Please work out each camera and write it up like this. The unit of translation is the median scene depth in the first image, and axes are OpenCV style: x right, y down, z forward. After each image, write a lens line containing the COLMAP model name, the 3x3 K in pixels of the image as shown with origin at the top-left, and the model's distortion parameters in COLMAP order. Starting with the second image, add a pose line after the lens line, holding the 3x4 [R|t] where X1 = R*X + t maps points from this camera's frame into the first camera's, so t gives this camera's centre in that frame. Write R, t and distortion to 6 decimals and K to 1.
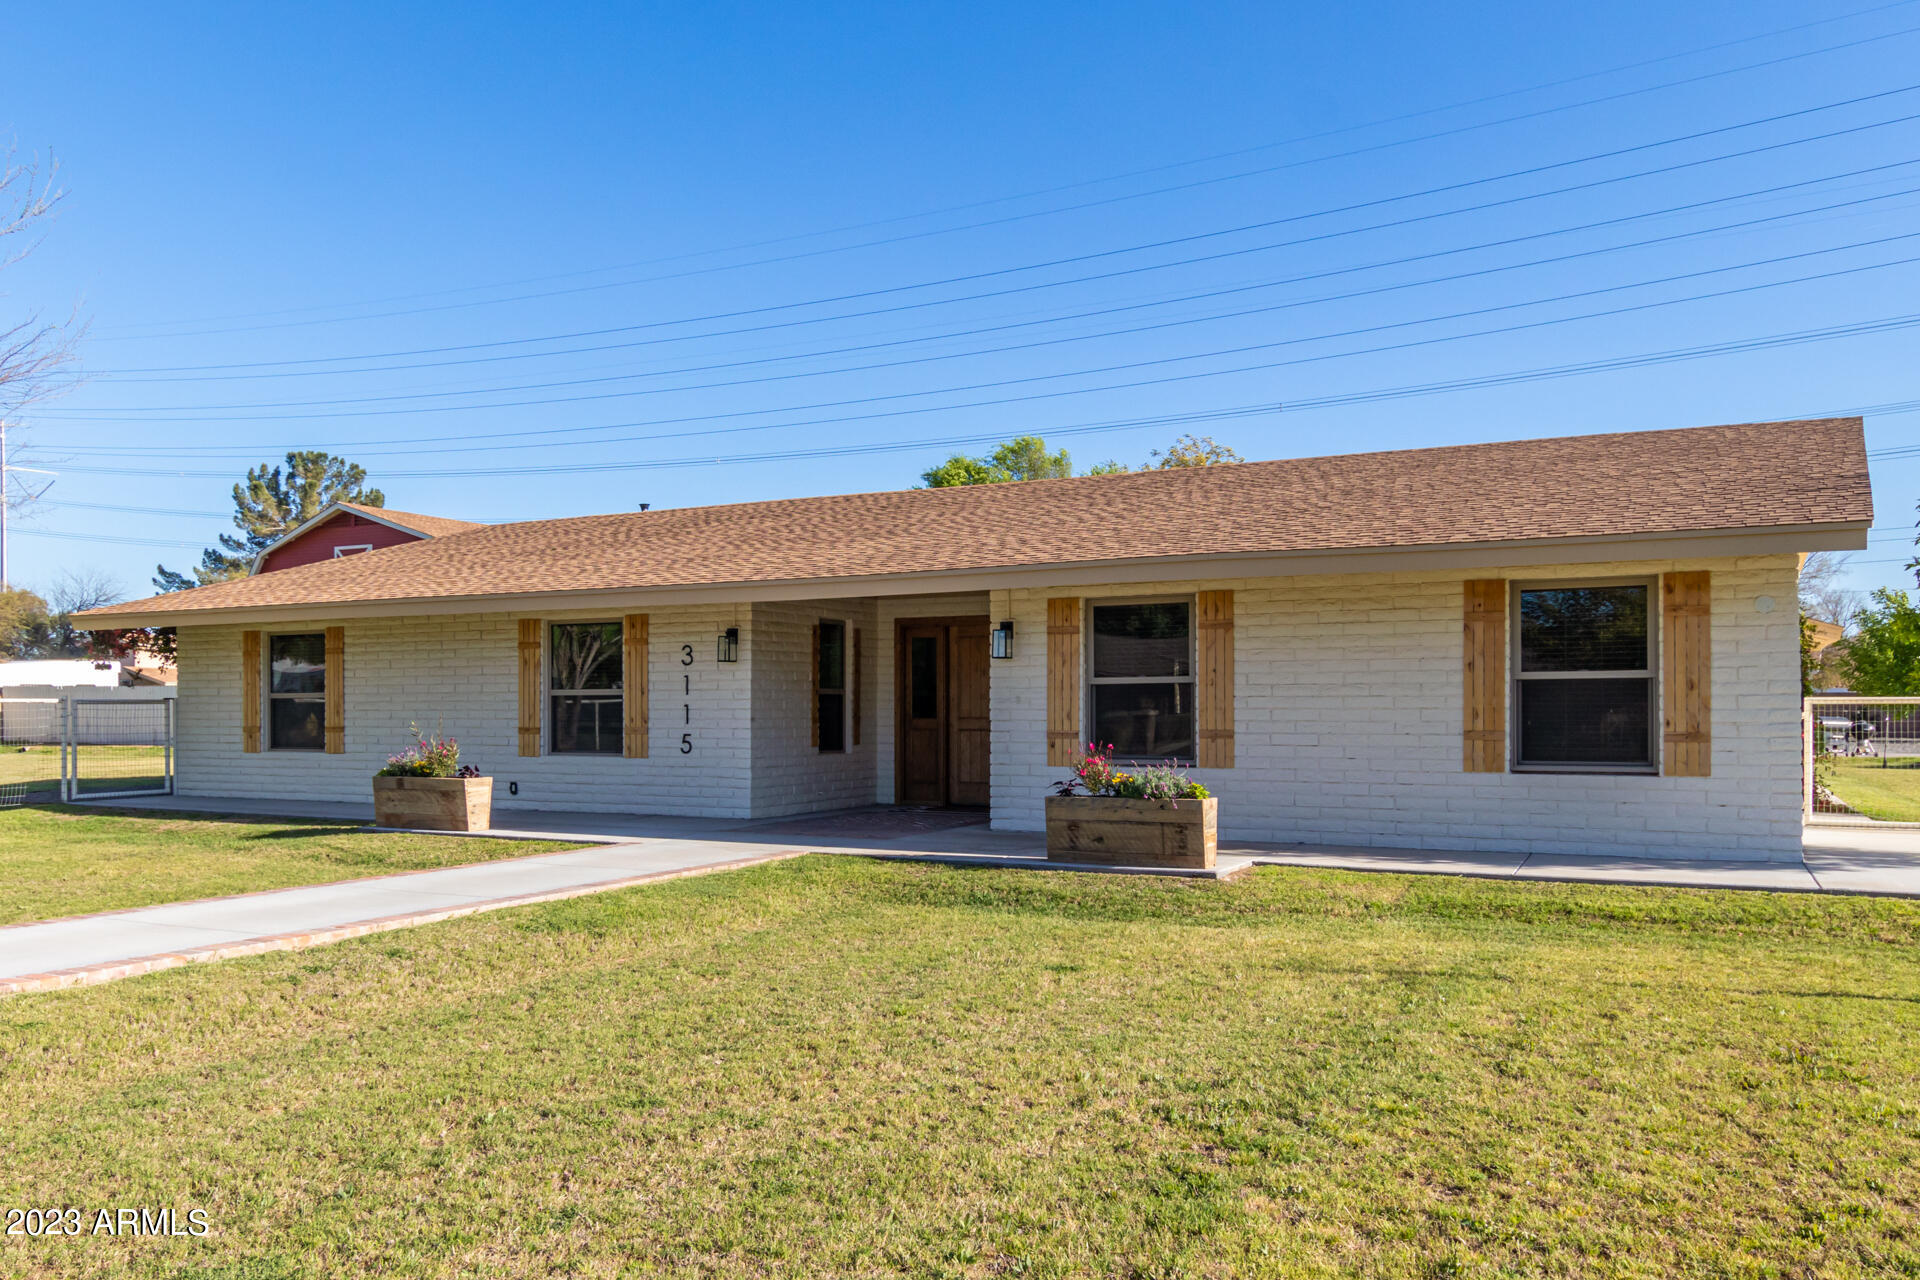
lens RADIAL K [[1484.7, 0, 907.4], [0, 1484.7, 701.6], [0, 0, 1]] dist [0.003606, 0.000003]
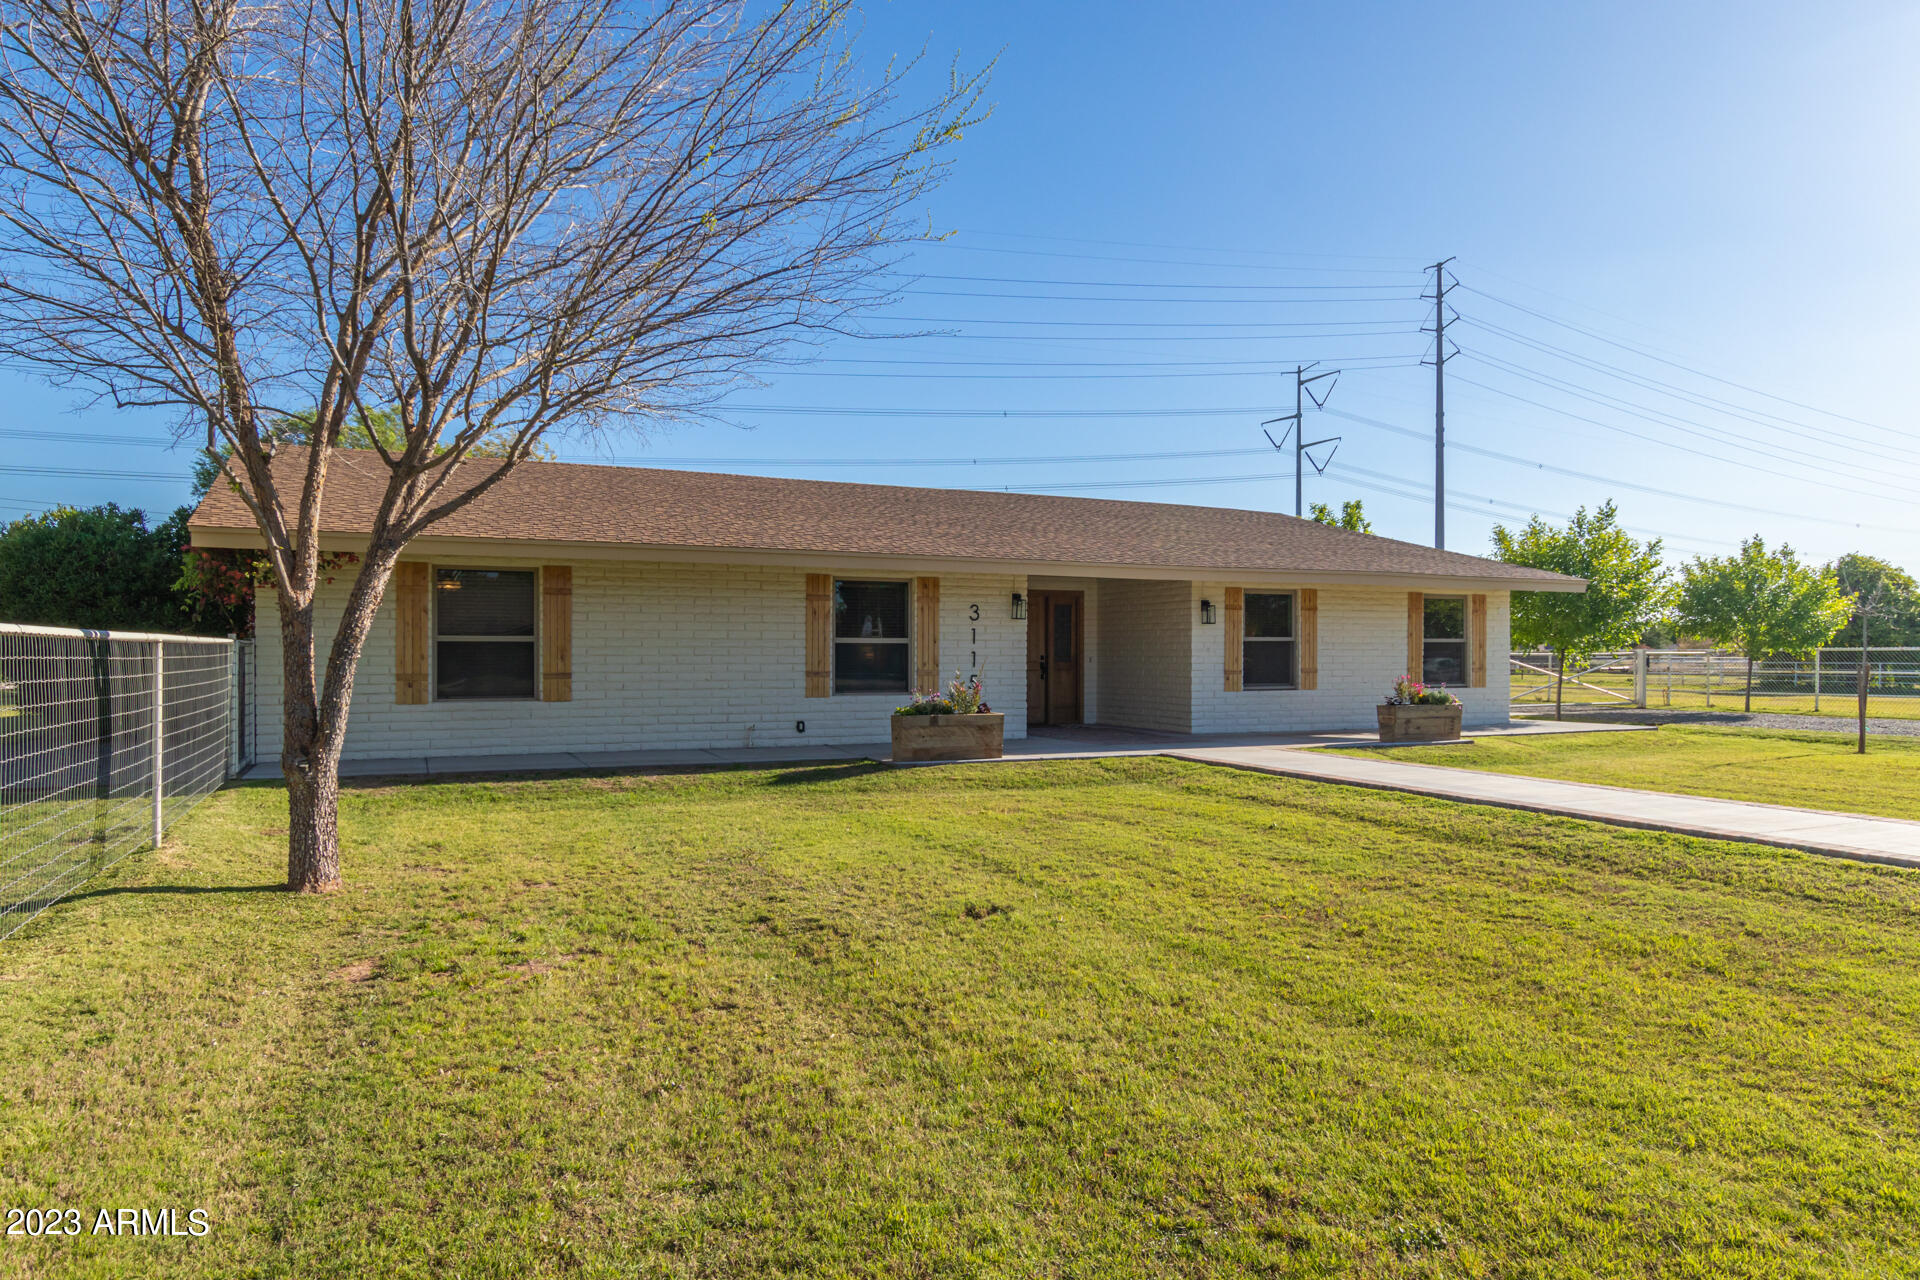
lens RADIAL K [[1161.9, 0, 954.4], [0, 1161.9, 649.7], [0, 0, 1]] dist [0.002246, -0.001862]
pose [[0.601593, 0.006030, 0.798780, -1.024581], [-0.007084, 0.999972, -0.002213, 0.002786], [-0.798772, -0.004327, 0.601619, 0.452065]]
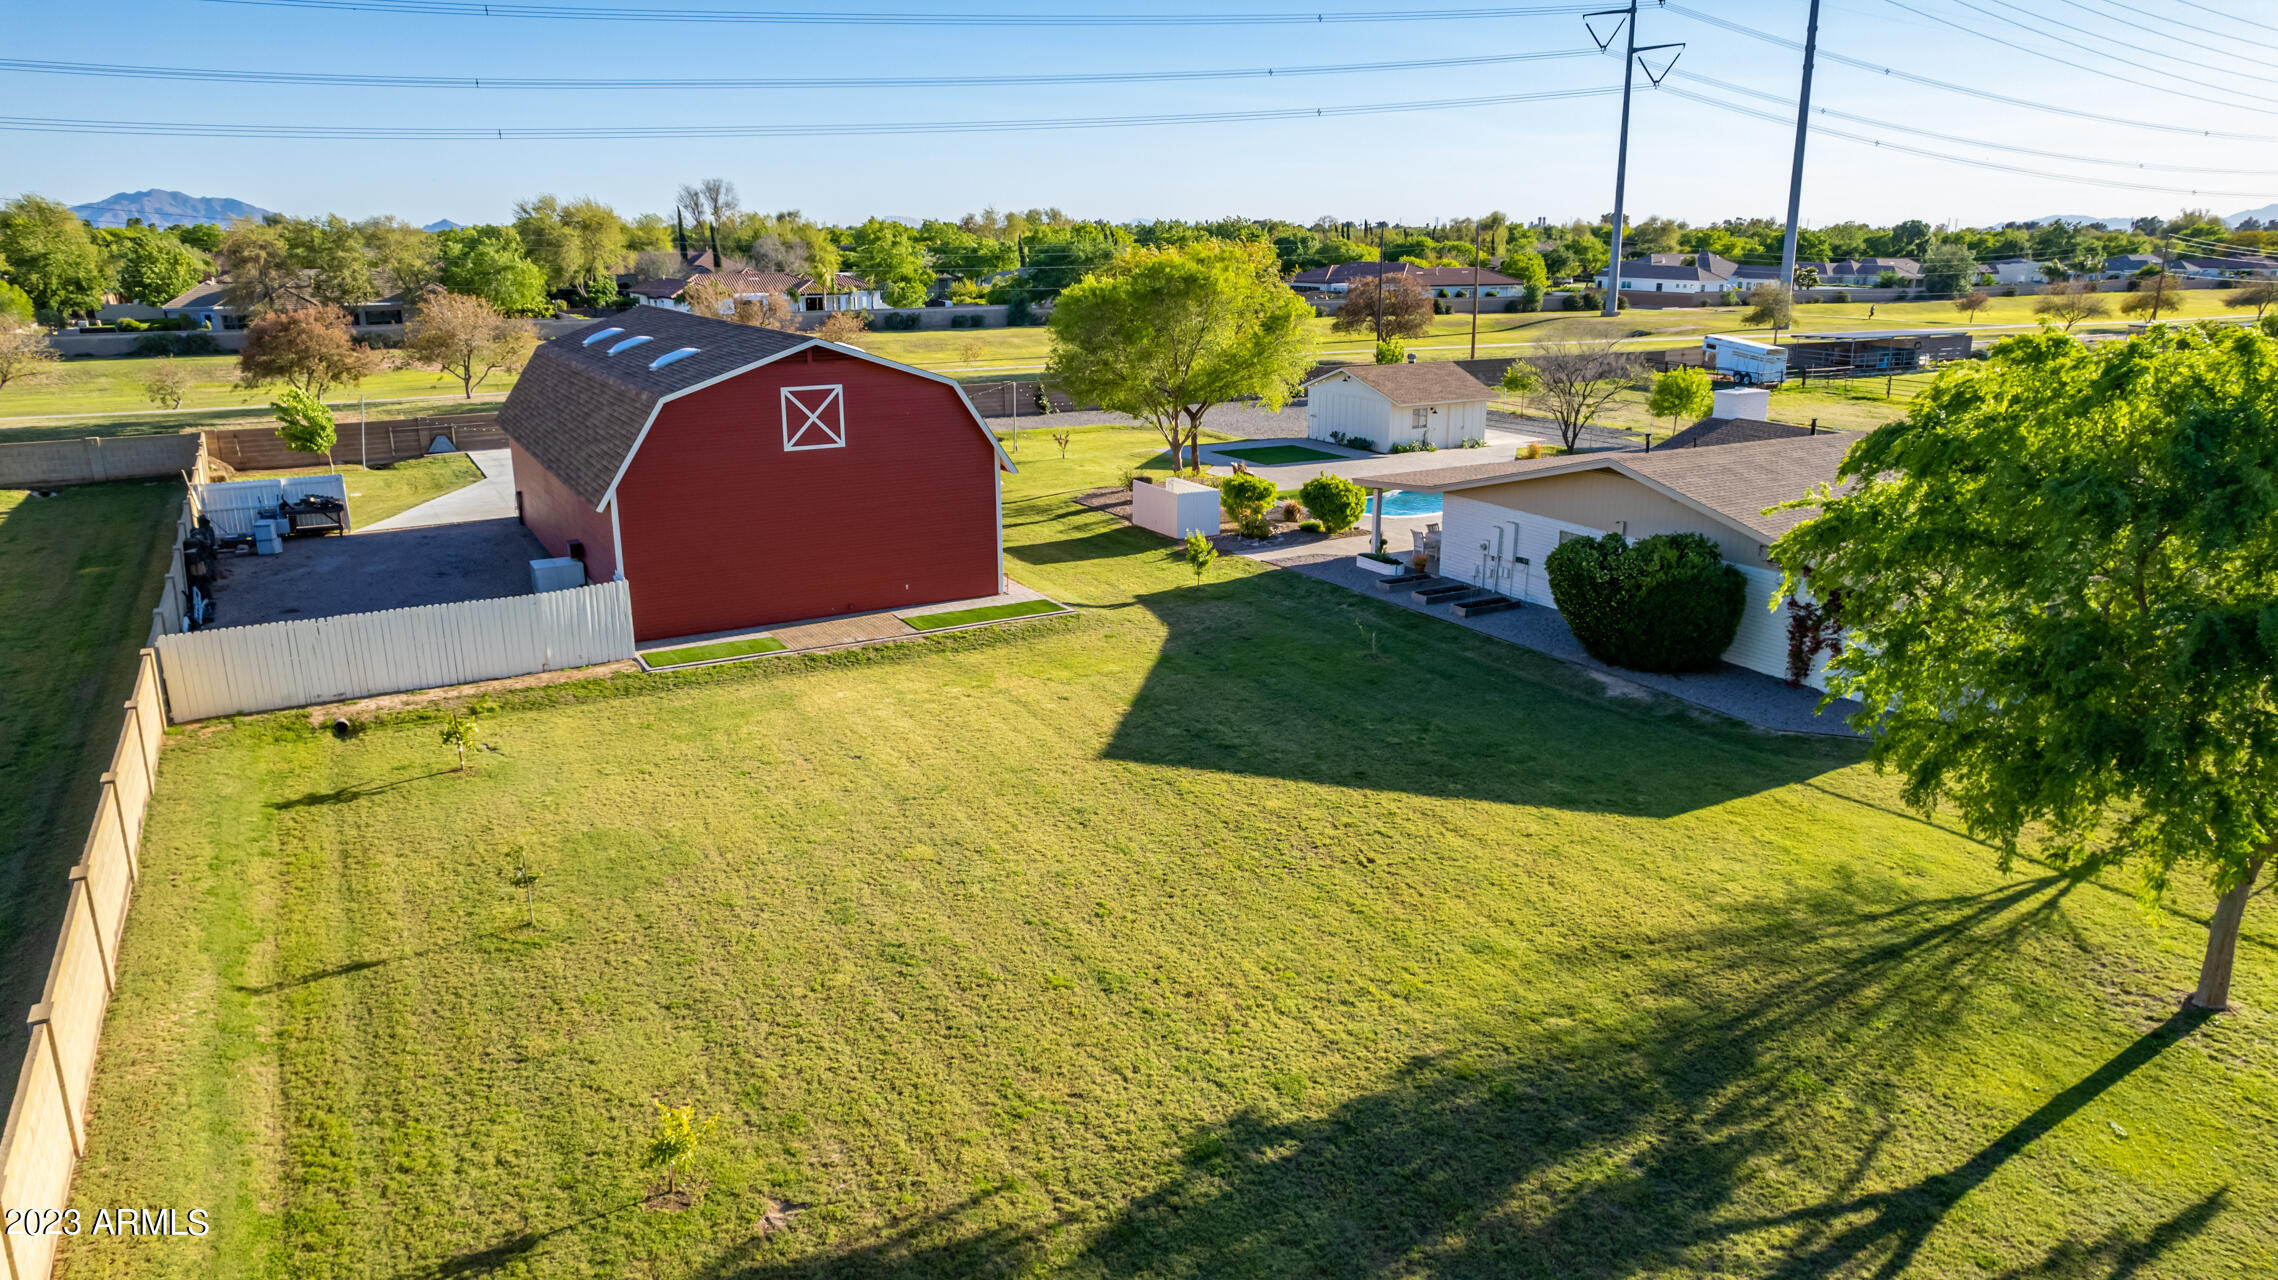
lens RADIAL K [[1483.1, 0, 1142.0], [0, 1483.1, 629.7], [0, 0, 1]] dist [-0.072996, 0.068613]
pose [[0.528547, -0.223451, 0.818968, -2.950957], [-0.005473, 0.963818, 0.266505, -0.583973], [-0.848887, -0.145343, 0.508200, 1.173938]]
